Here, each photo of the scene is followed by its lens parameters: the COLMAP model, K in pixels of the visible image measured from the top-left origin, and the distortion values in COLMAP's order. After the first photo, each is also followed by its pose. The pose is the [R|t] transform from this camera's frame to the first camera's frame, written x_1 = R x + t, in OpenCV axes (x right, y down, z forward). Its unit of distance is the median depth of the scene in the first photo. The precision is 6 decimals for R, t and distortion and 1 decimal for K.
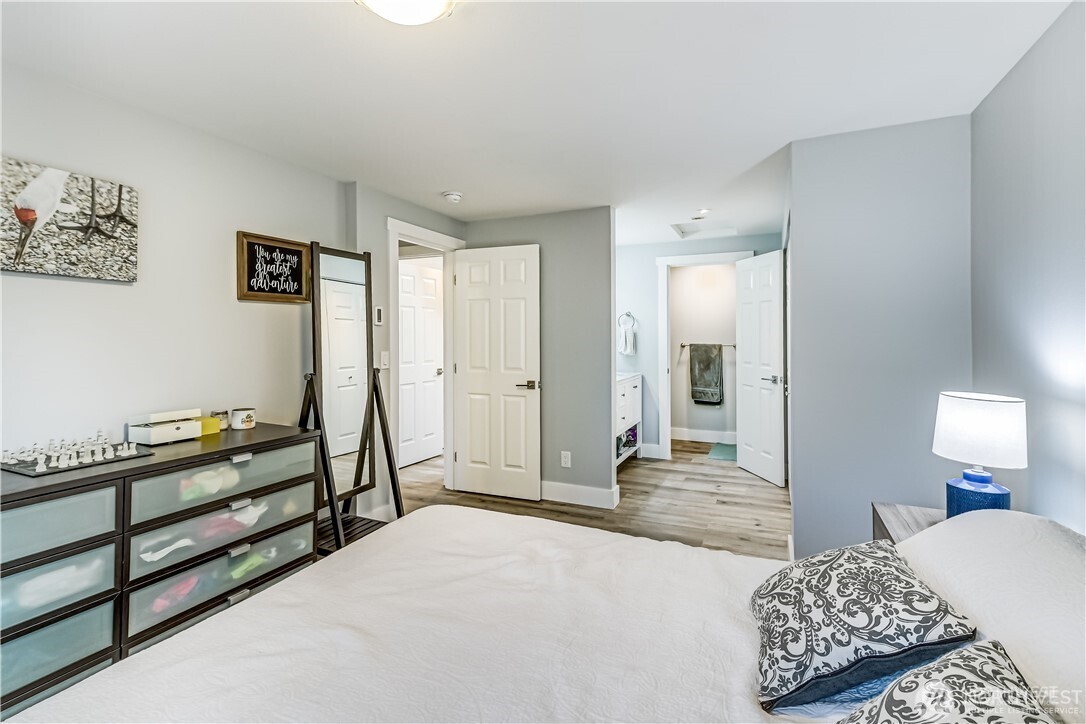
lens RADIAL K [[475.6, 0, 547.6], [0, 475.6, 359.0], [0, 0, 1]] dist [0.017543, -0.000243]
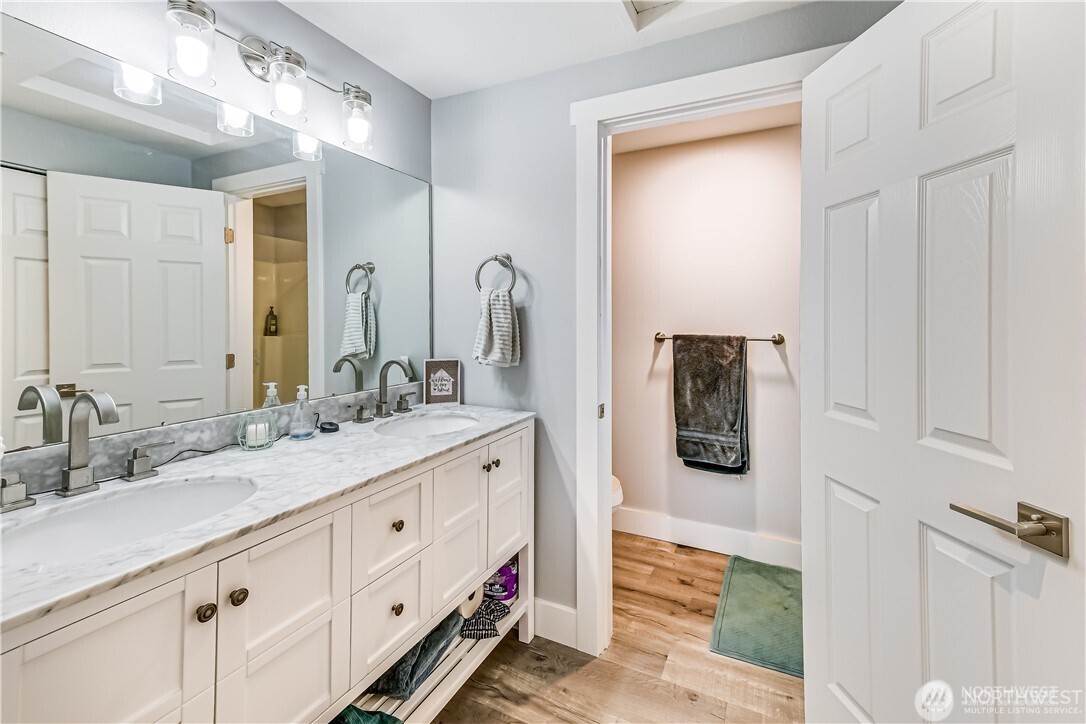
lens RADIAL K [[476.5, 0, 546.8], [0, 476.5, 353.4], [0, 0, 1]] dist [0.016719, -0.000153]
pose [[0.999676, -0.000769, -0.025430, 0.197186], [0.001264, 0.999810, 0.019459, -0.023543], [0.025410, -0.019485, 0.999487, 0.565466]]
